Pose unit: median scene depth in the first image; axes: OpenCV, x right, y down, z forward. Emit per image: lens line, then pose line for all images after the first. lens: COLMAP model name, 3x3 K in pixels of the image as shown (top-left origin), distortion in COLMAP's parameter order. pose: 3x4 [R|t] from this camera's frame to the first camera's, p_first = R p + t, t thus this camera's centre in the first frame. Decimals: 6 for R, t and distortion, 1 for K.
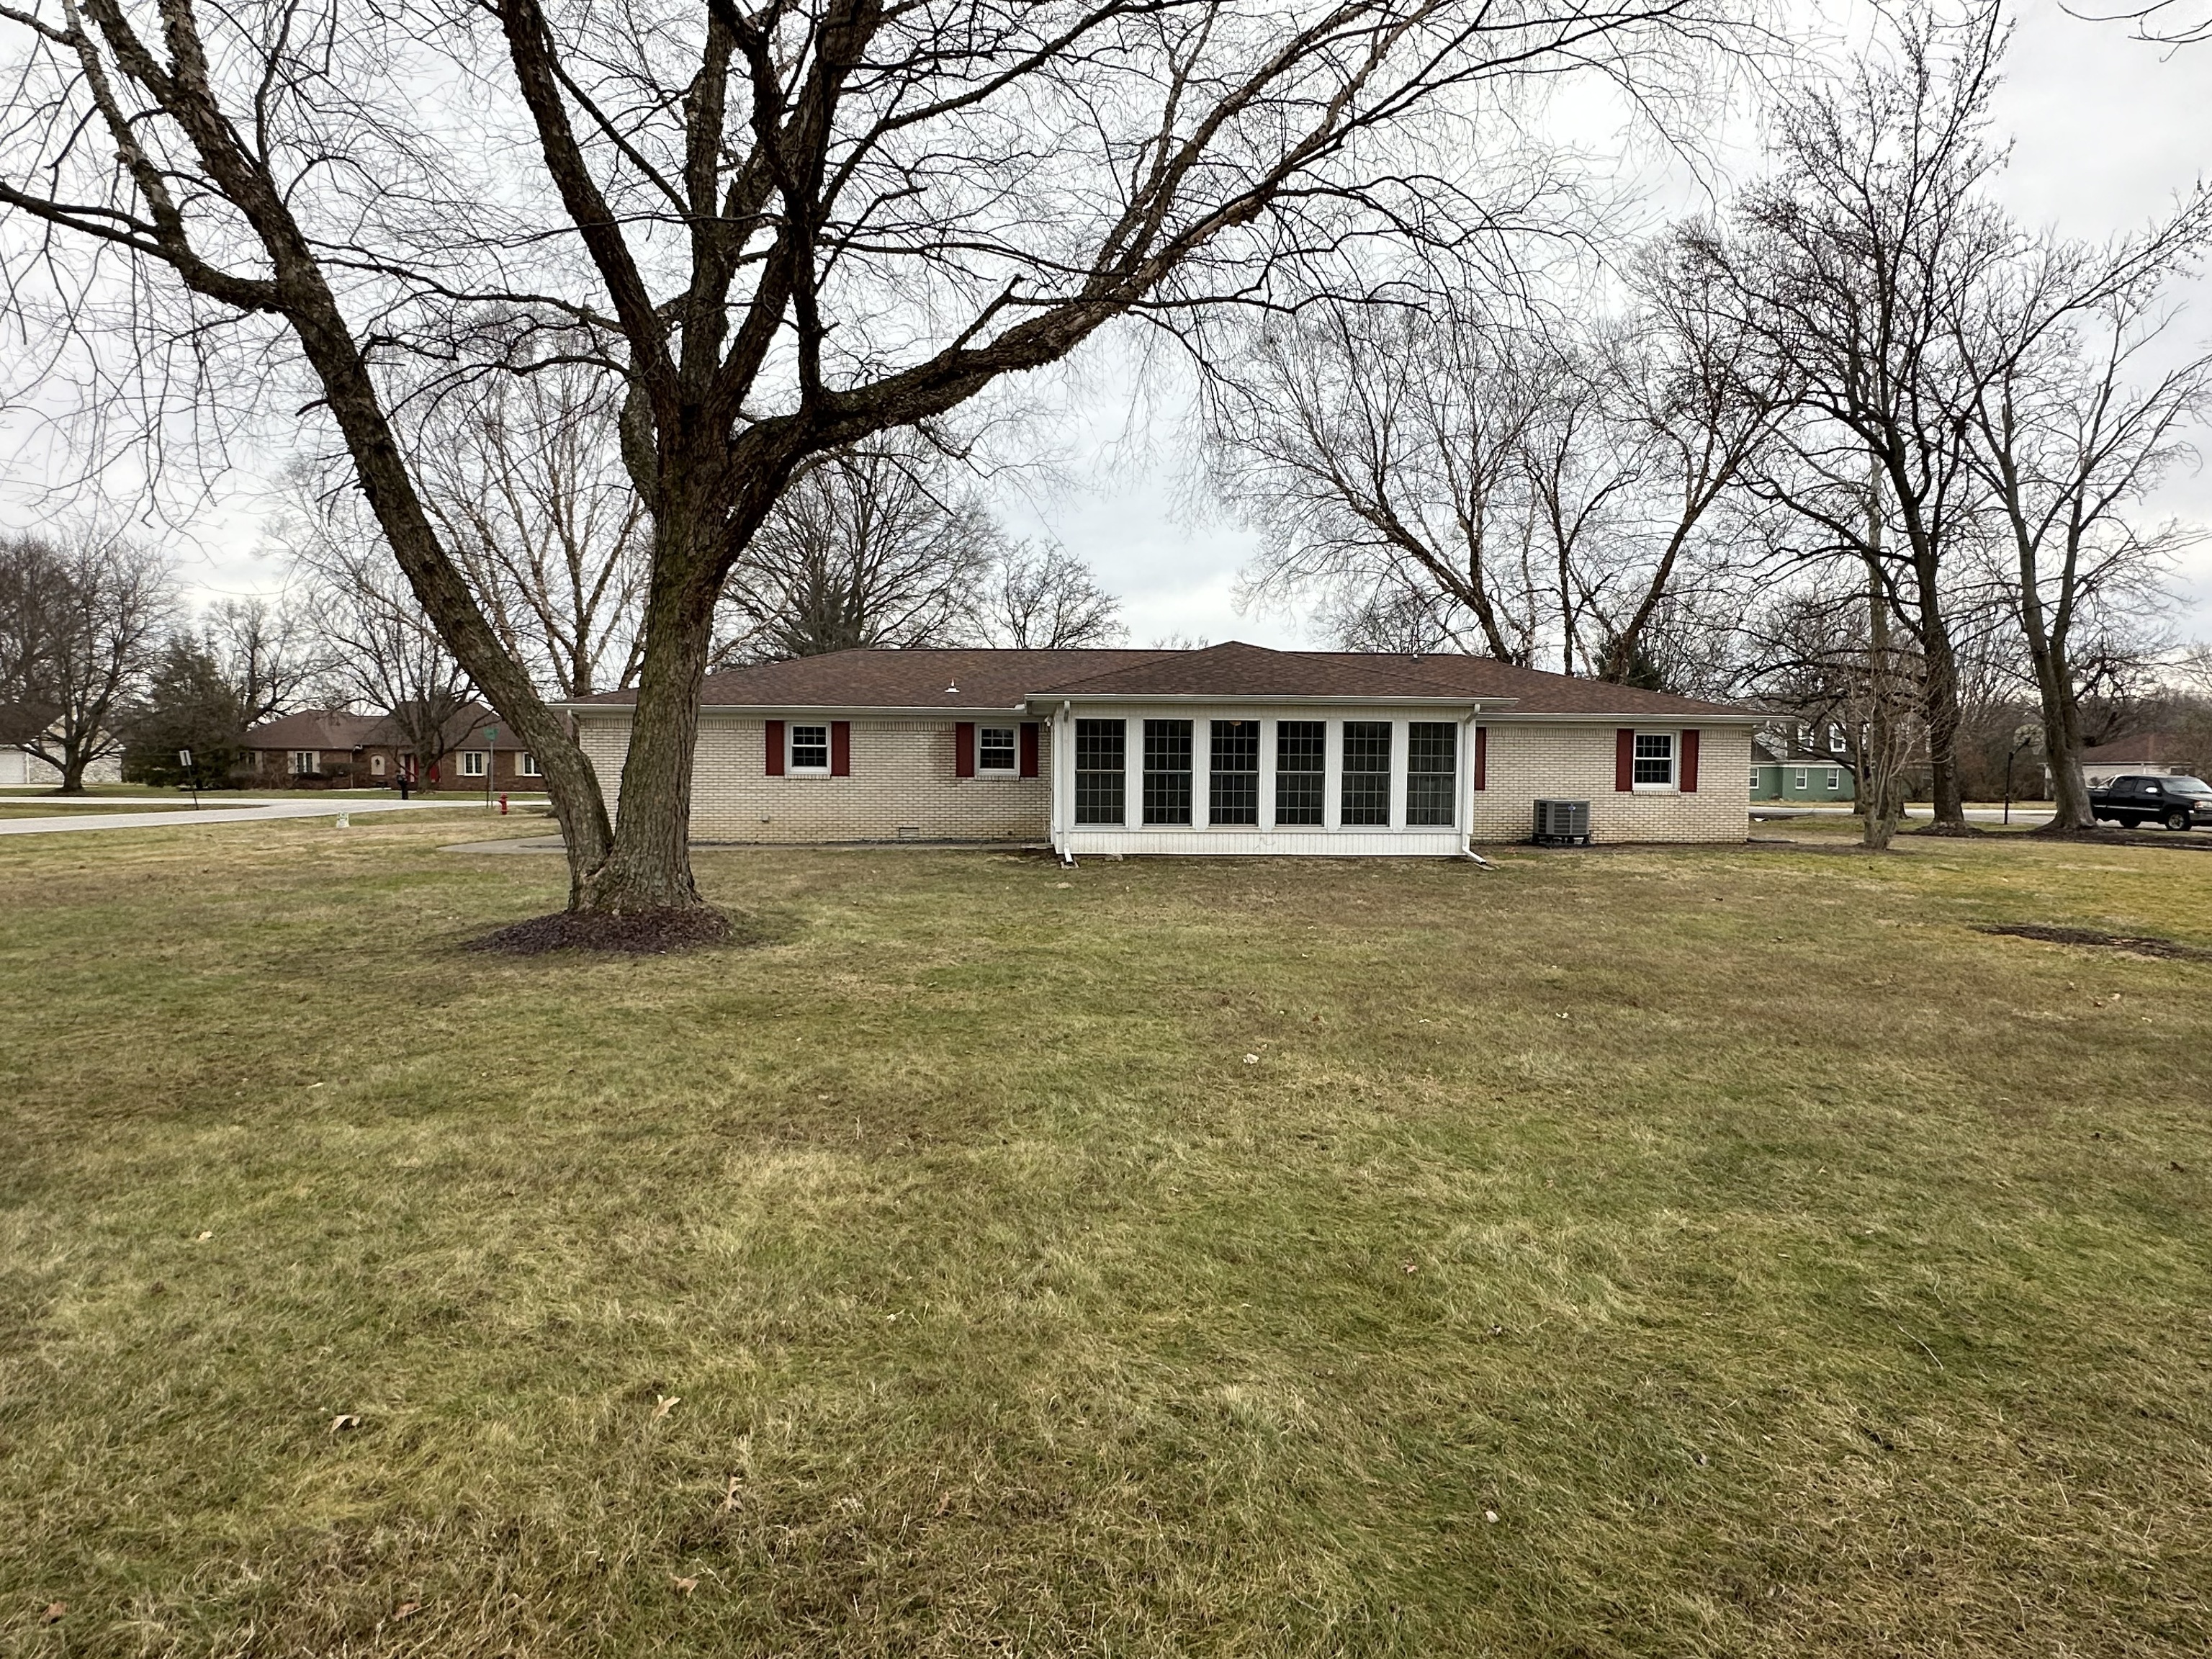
lens RADIAL K [[1185.3, 0, 1106.0], [0, 1185.3, 829.5], [0, 0, 1]] dist [0.002594, 0.000239]
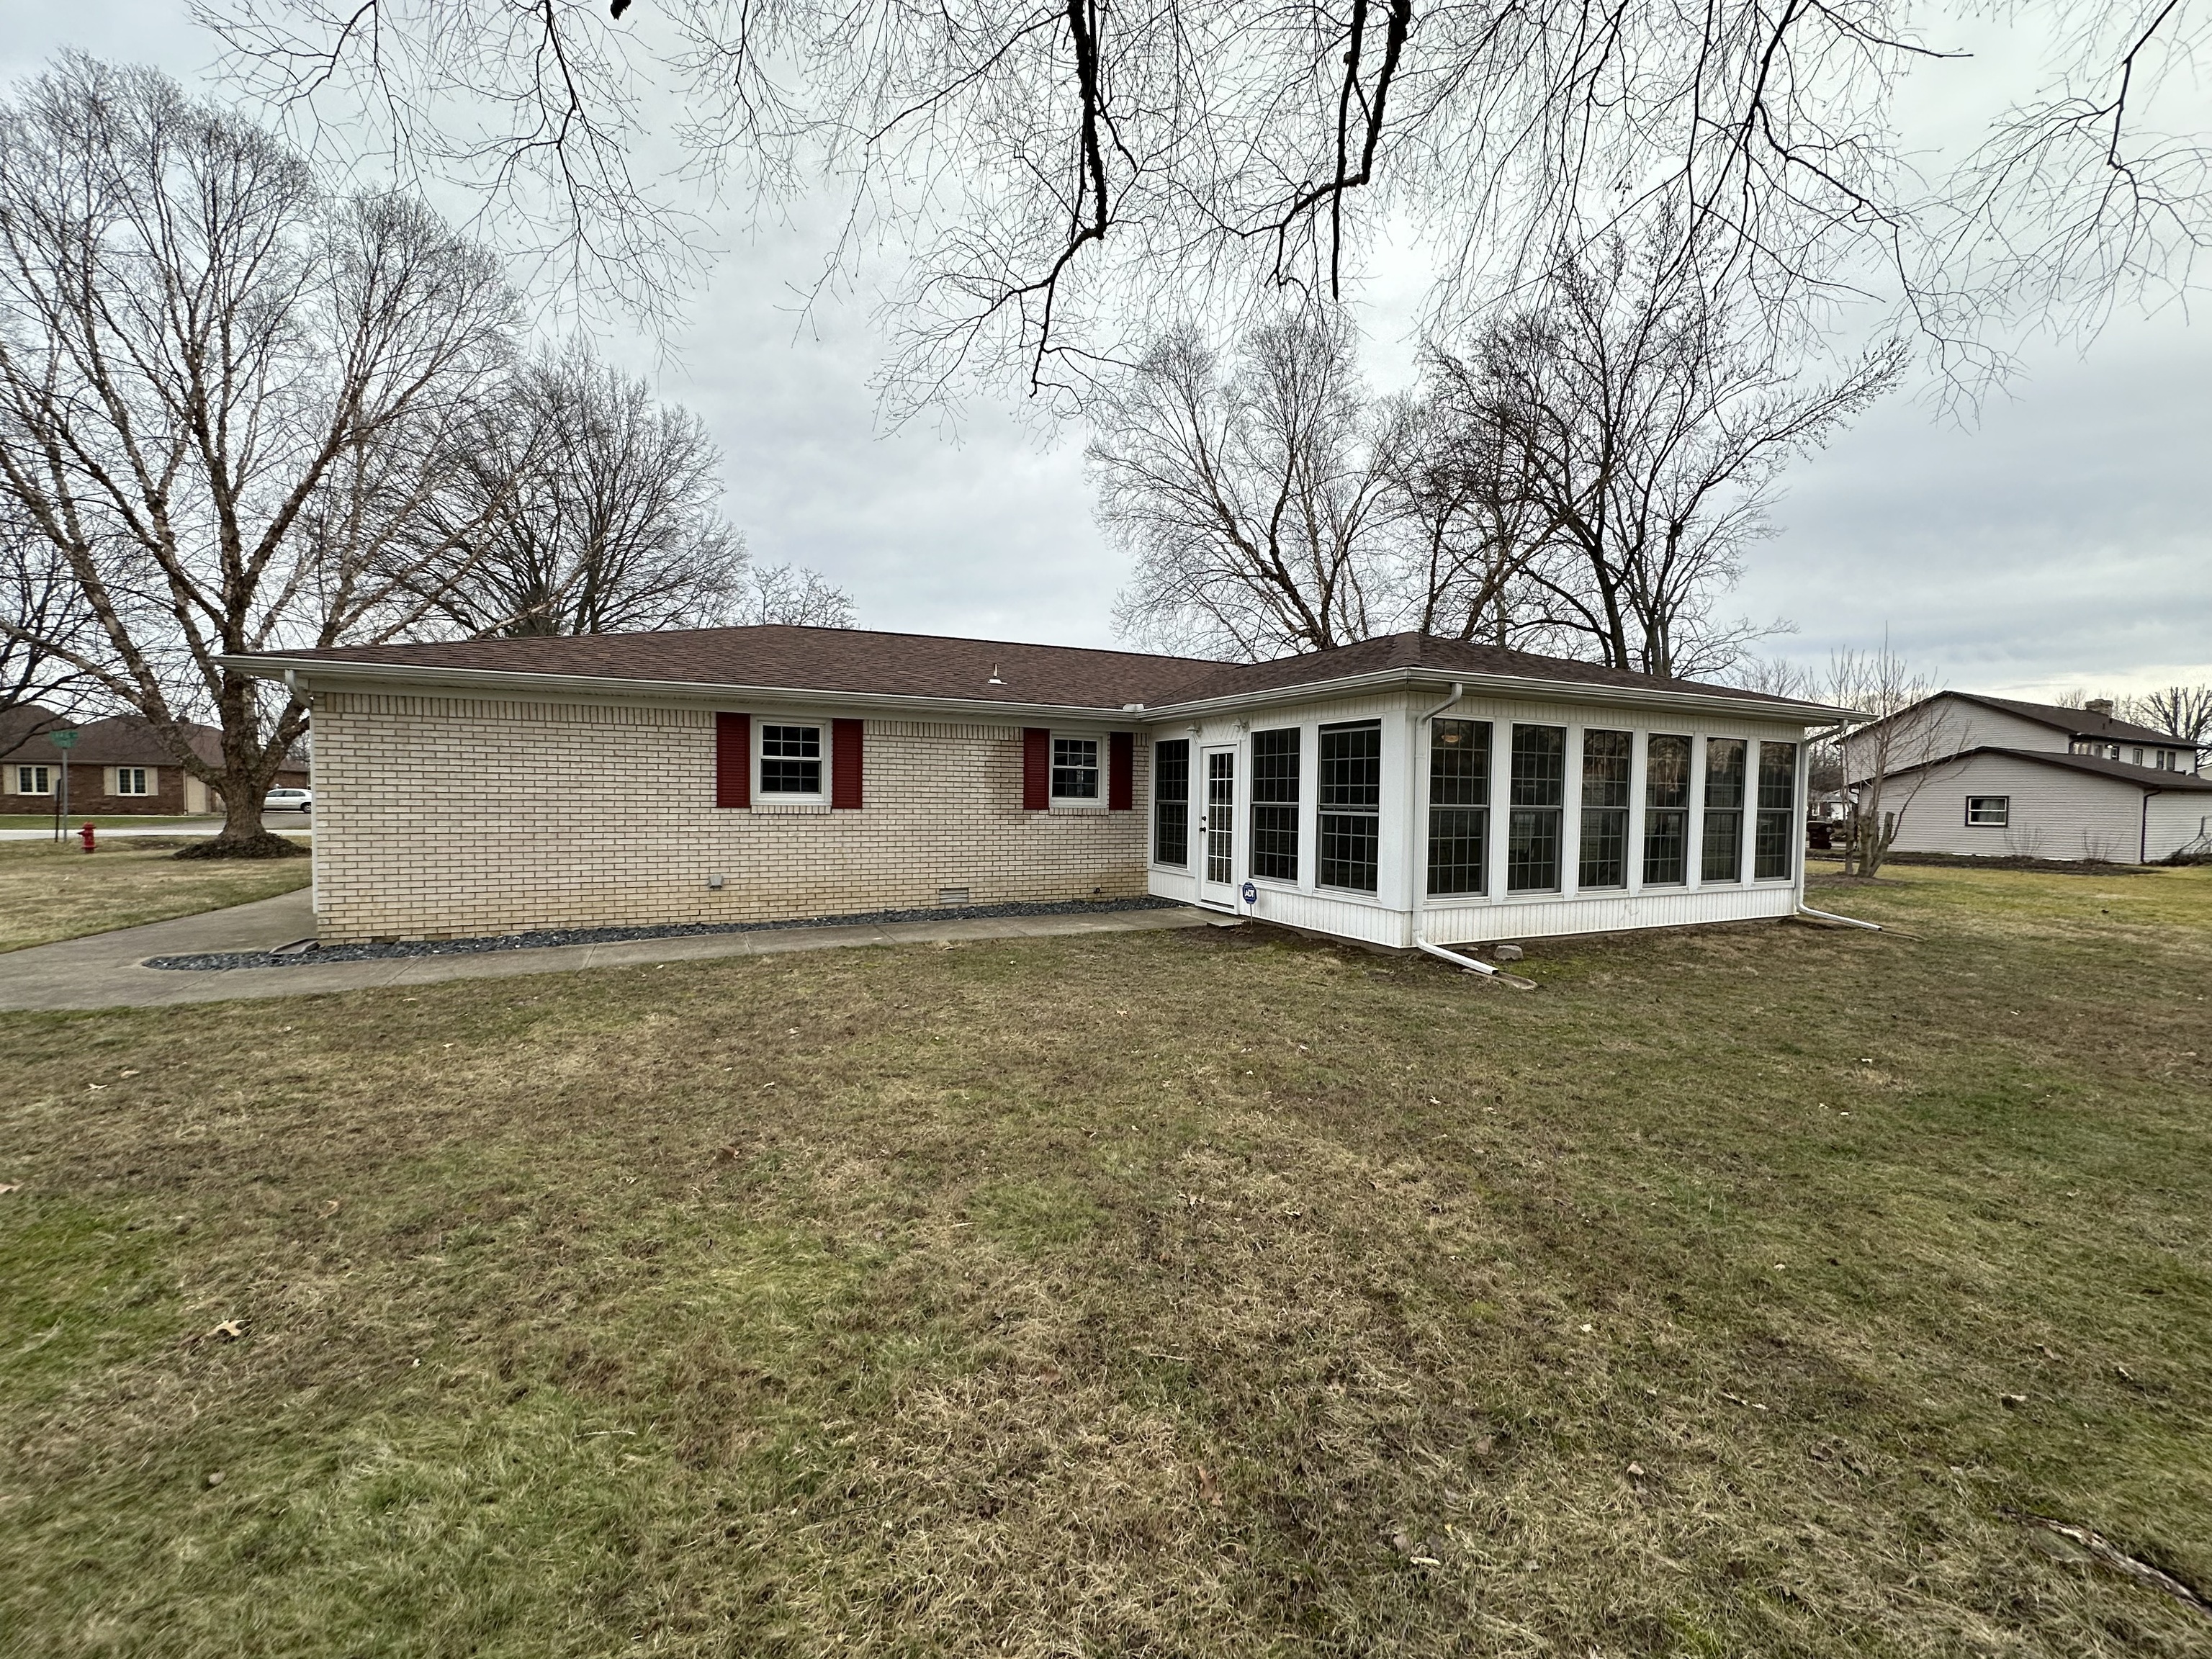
lens RADIAL K [[876.4, 0, 1110.4], [0, 876.4, 826.0], [0, 0, 1]] dist [-0.000498, -0.000079]
pose [[0.922487, -0.006783, 0.385969, -0.272334], [0.011601, 0.999881, -0.010156, -0.029493], [-0.385854, 0.013846, 0.922456, 0.524123]]
